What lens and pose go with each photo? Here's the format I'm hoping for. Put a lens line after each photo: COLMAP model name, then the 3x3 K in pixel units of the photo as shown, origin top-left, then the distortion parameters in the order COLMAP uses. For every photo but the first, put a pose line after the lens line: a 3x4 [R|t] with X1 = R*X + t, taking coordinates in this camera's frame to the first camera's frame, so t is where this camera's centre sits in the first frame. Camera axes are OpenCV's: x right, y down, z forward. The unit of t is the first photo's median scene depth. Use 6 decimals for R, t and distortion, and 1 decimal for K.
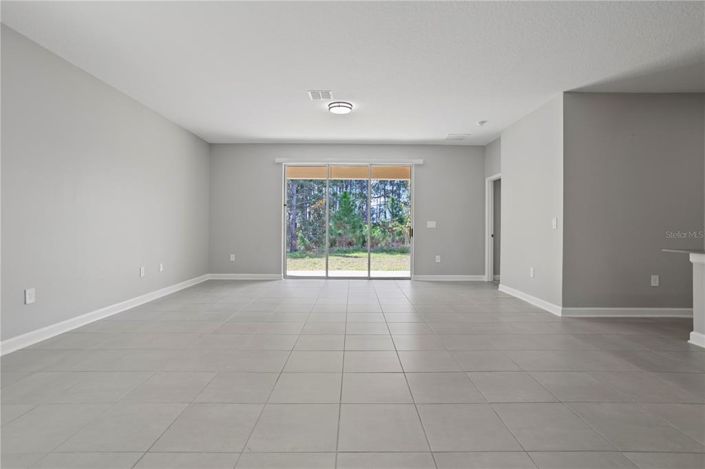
lens RADIAL K [[343.8, 0, 346.7], [0, 343.8, 217.2], [0, 0, 1]] dist [-0.005532, 0.000017]
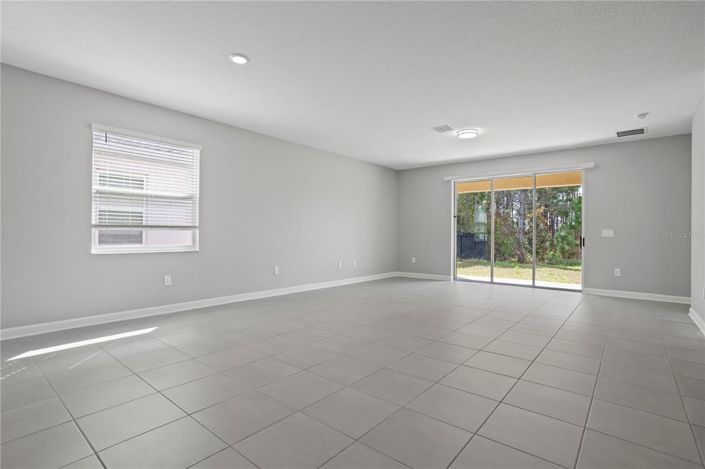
lens RADIAL K [[343.8, 0, 356.0], [0, 343.8, 235.0], [0, 0, 1]] dist [-0.005532, 0.000017]
pose [[0.773061, 0.001798, -0.634330, 0.301530], [0.014340, 0.999691, 0.020311, -0.002460], [0.634170, -0.024798, 0.772796, -0.102109]]
